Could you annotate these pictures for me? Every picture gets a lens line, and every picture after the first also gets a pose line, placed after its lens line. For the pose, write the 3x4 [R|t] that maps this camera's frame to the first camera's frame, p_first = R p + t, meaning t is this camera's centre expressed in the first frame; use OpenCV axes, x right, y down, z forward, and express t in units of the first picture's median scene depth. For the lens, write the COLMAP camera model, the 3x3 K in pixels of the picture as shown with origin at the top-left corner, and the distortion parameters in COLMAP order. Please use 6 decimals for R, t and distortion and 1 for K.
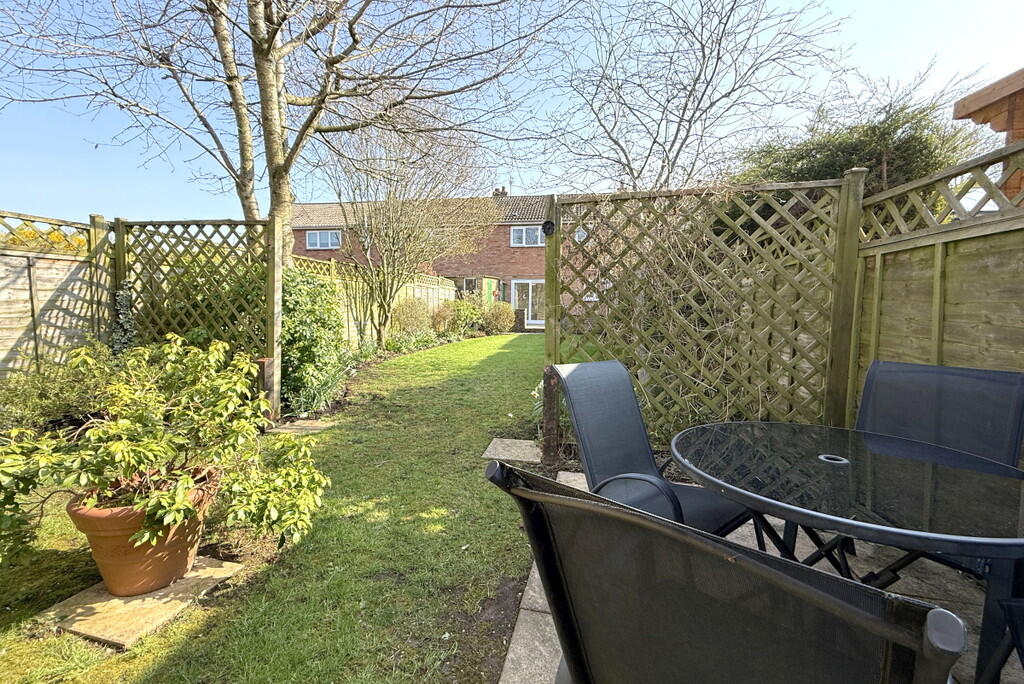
lens RADIAL K [[416.2, 0, 513.4], [0, 416.2, 344.0], [0, 0, 1]] dist [0.000125, 0.000016]
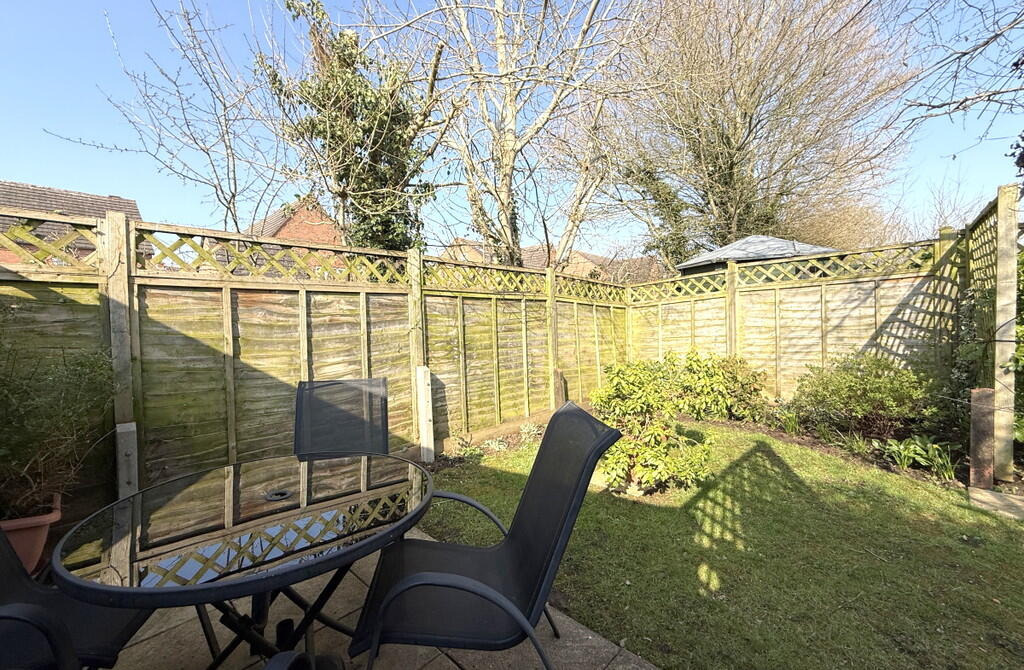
lens RADIAL K [[427.4, 0, 513.9], [0, 427.4, 336.0], [0, 0, 1]] dist [-0.000202, 0.000004]
pose [[-0.561751, 0.027608, -0.826846, 0.478029], [-0.037164, 0.997592, 0.058558, -0.072979], [0.826471, 0.063624, -0.559372, 0.777001]]
